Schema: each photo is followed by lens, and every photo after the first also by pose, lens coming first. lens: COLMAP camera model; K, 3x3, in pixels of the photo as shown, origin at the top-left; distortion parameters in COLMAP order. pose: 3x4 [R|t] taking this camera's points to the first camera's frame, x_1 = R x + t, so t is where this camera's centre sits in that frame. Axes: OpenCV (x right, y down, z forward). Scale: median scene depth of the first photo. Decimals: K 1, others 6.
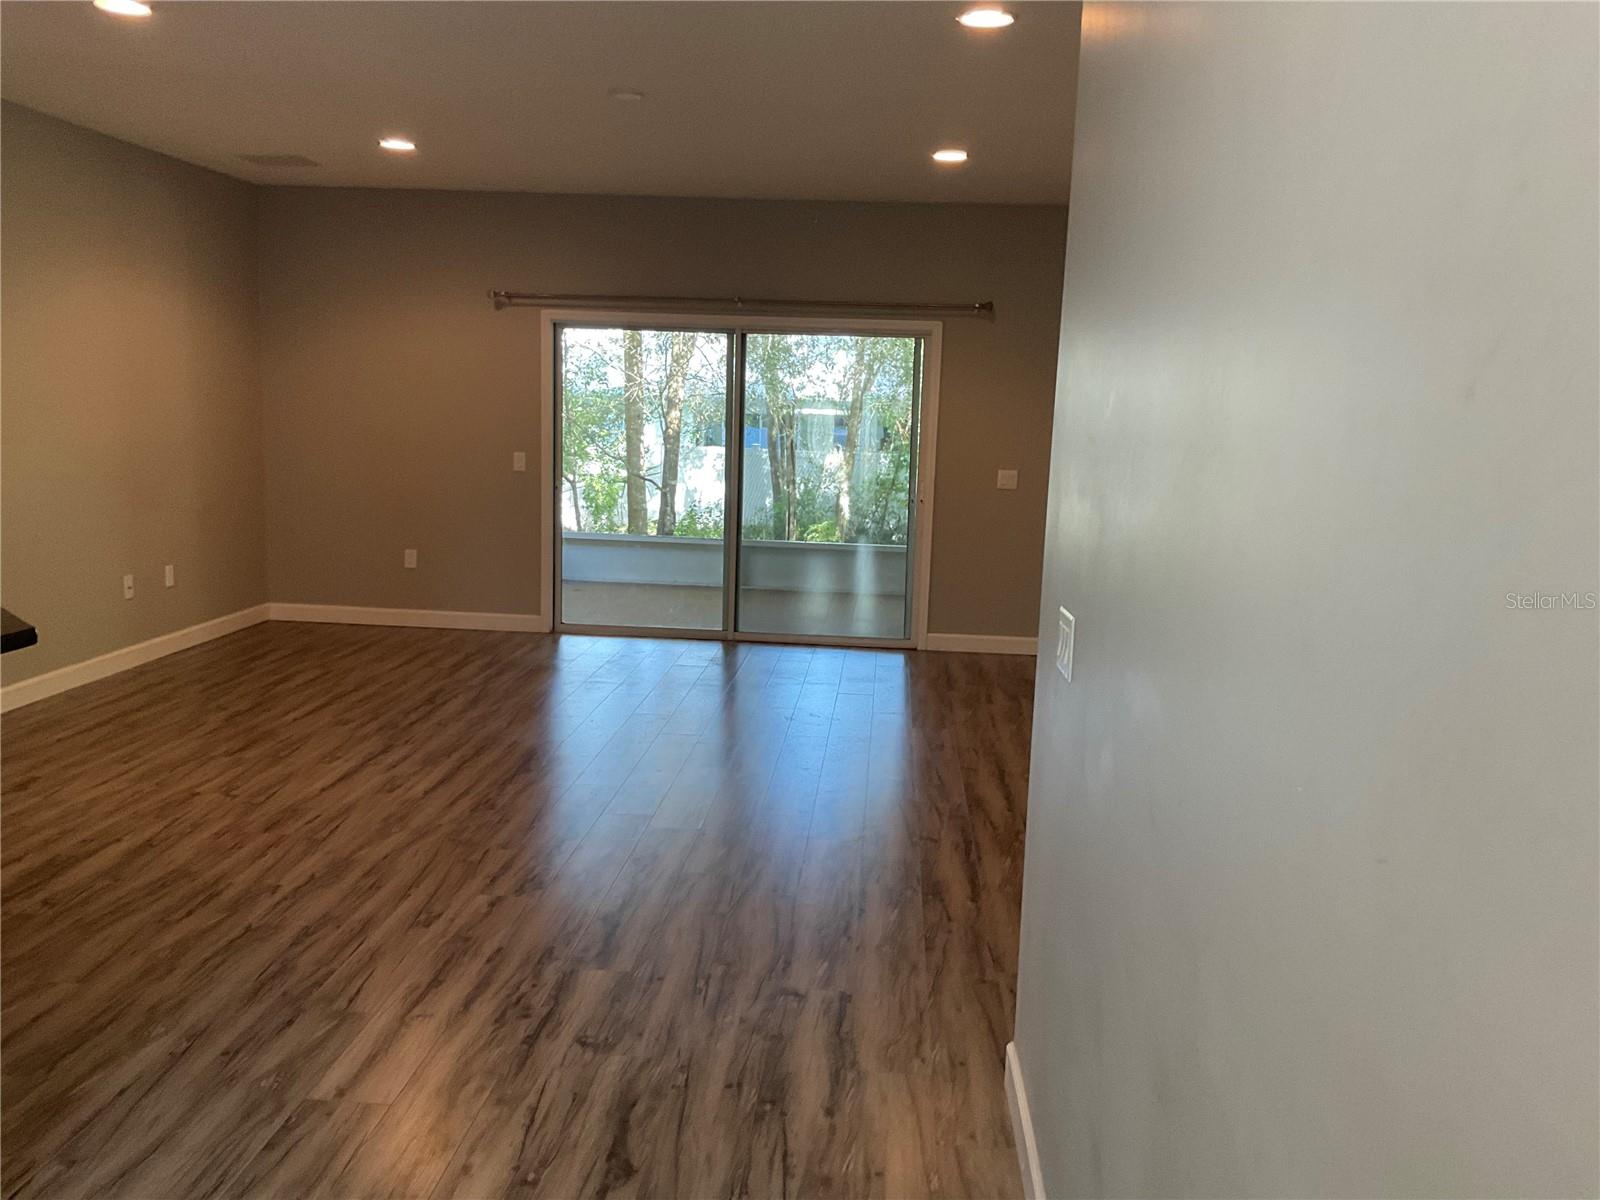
lens RADIAL K [[1312.7, 0, 800.0], [0, 1312.7, 600.0], [0, 0, 1]] dist [0.115321, -0.220827]
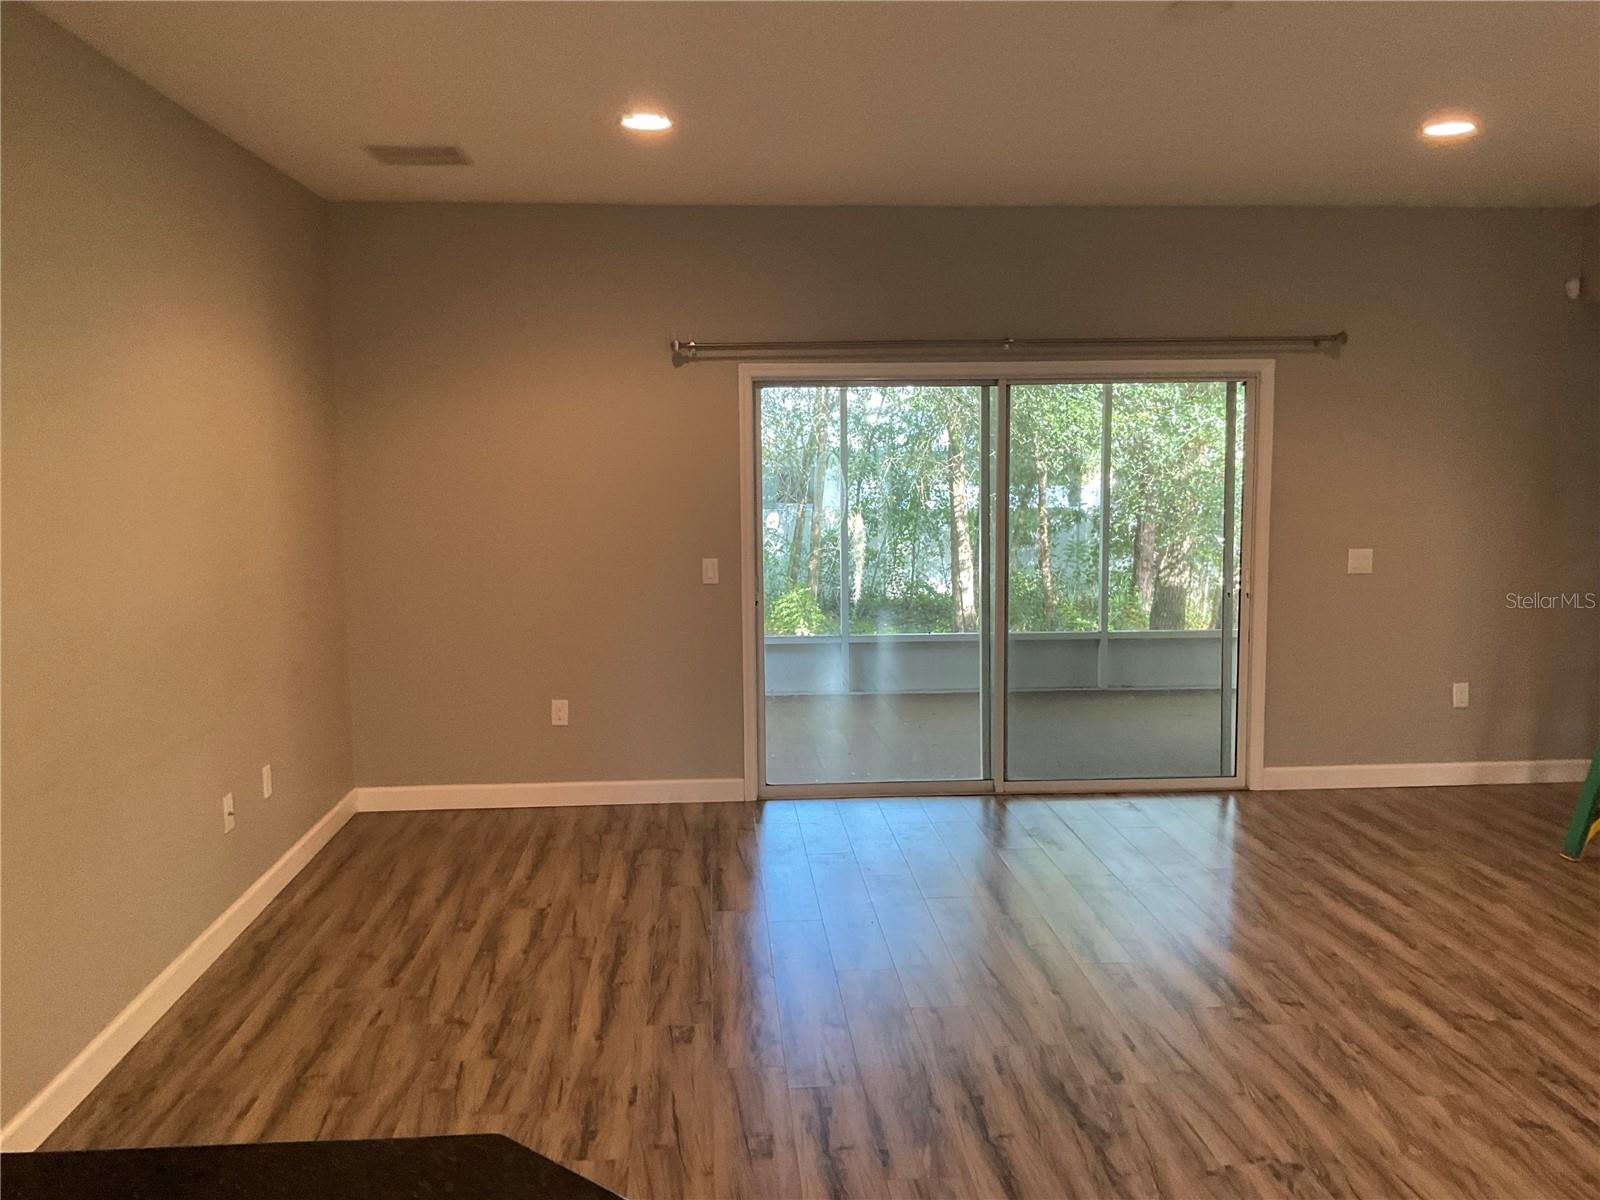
lens RADIAL K [[1312.7, 0, 800.0], [0, 1312.7, 600.0], [0, 0, 1]] dist [0.115321, -0.220827]
pose [[0.989249, -0.055935, 0.135120, -0.268559], [0.060923, 0.997595, -0.033062, -0.063180], [-0.132945, 0.040938, 0.990278, 0.280707]]
